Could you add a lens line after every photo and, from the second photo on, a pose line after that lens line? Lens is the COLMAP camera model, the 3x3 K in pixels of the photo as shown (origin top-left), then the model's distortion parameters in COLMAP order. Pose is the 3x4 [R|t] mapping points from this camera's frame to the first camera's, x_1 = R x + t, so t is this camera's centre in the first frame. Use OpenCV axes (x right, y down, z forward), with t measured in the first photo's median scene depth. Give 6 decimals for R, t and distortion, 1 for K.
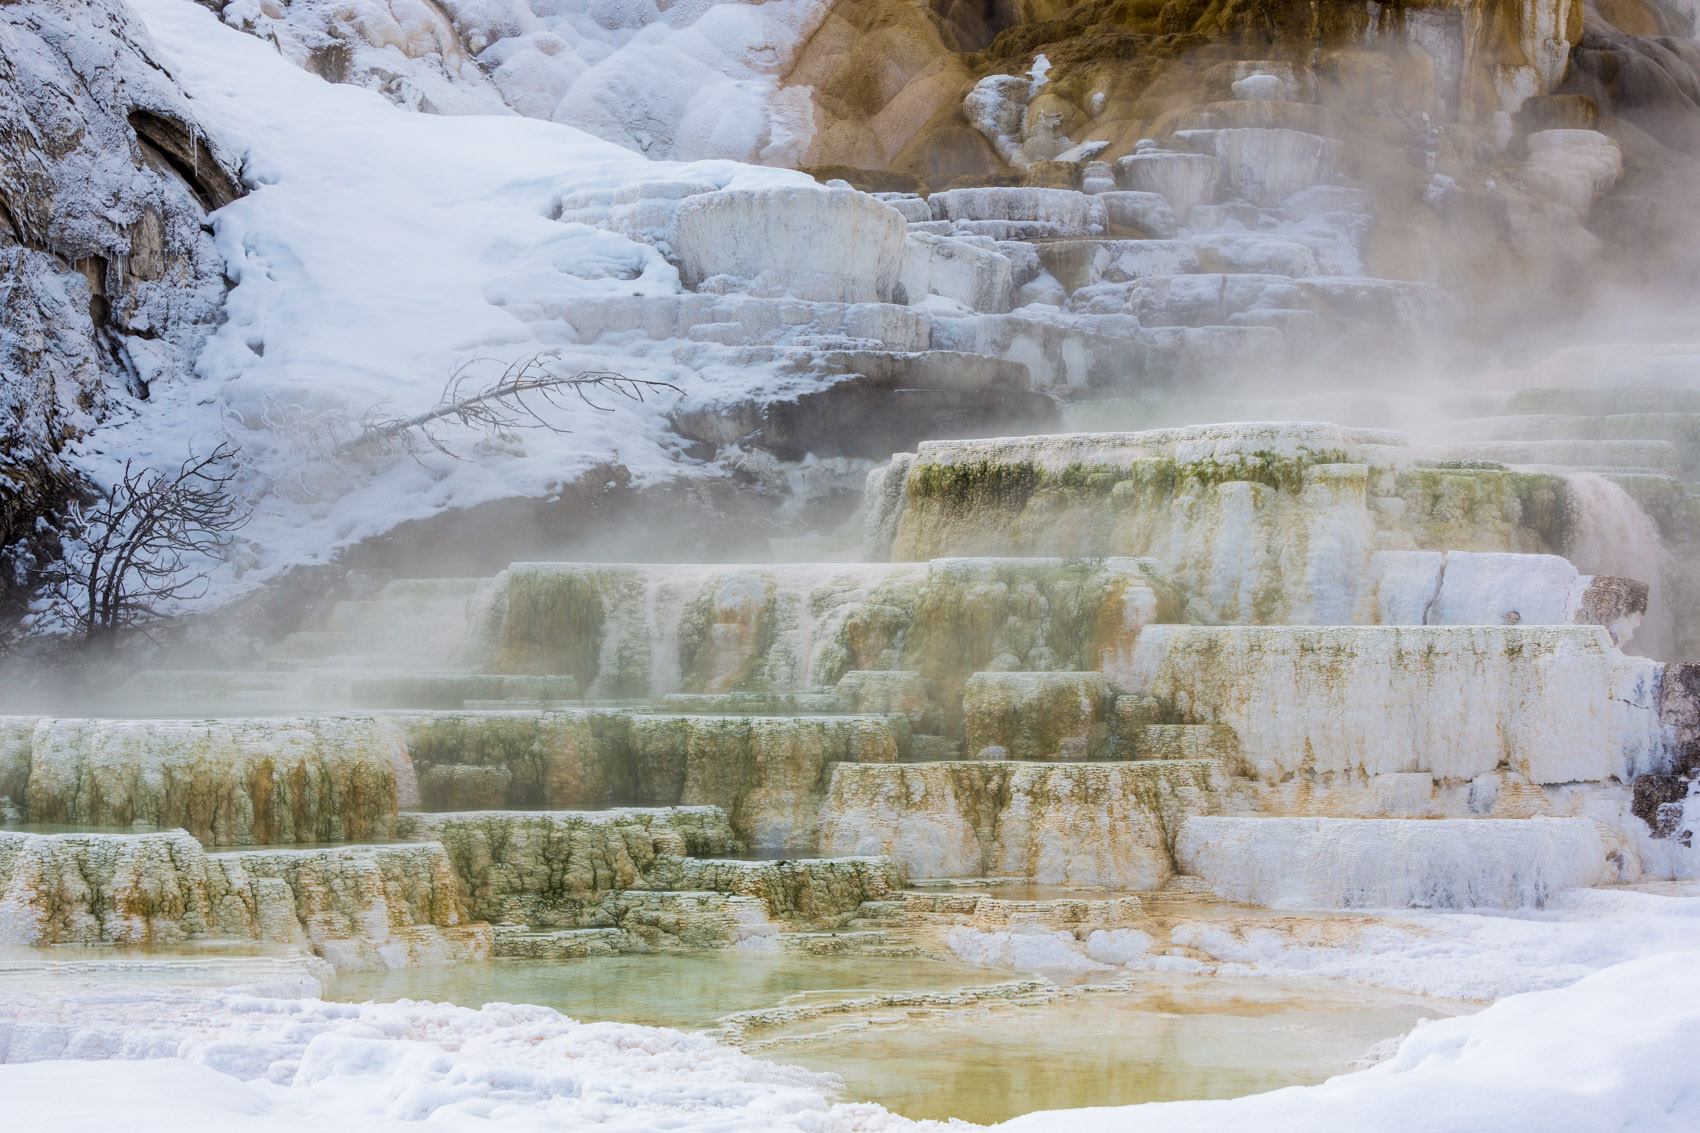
lens RADIAL K [[3548.1, 0, 850.0], [0, 3548.1, 566.5], [0, 0, 1]] dist [-0.319869, -0.185139]
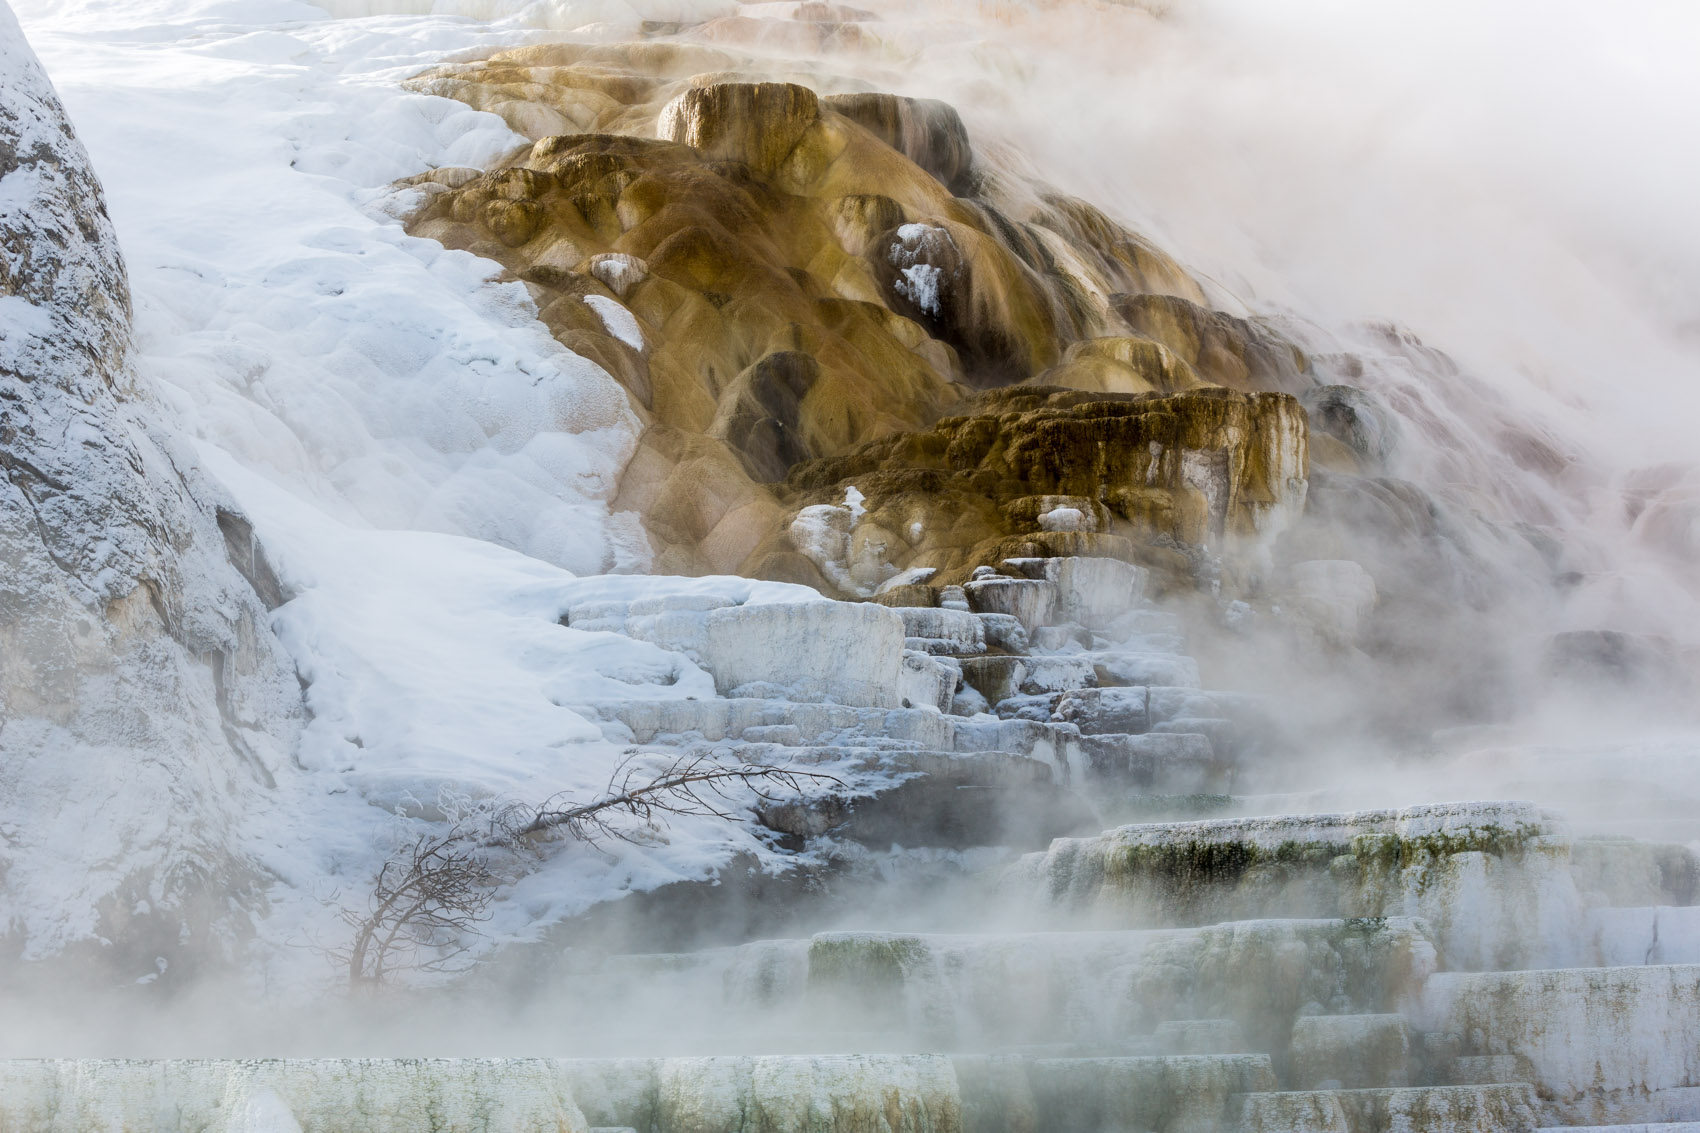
lens RADIAL K [[3548.1, 0, 850.0], [0, 3548.1, 566.5], [0, 0, 1]] dist [-0.319869, -0.185139]
pose [[0.970081, 0.018792, 0.242052, -0.286738], [0.011749, 0.992198, -0.124115, 0.018222], [-0.242496, 0.123246, 0.962292, -0.054635]]
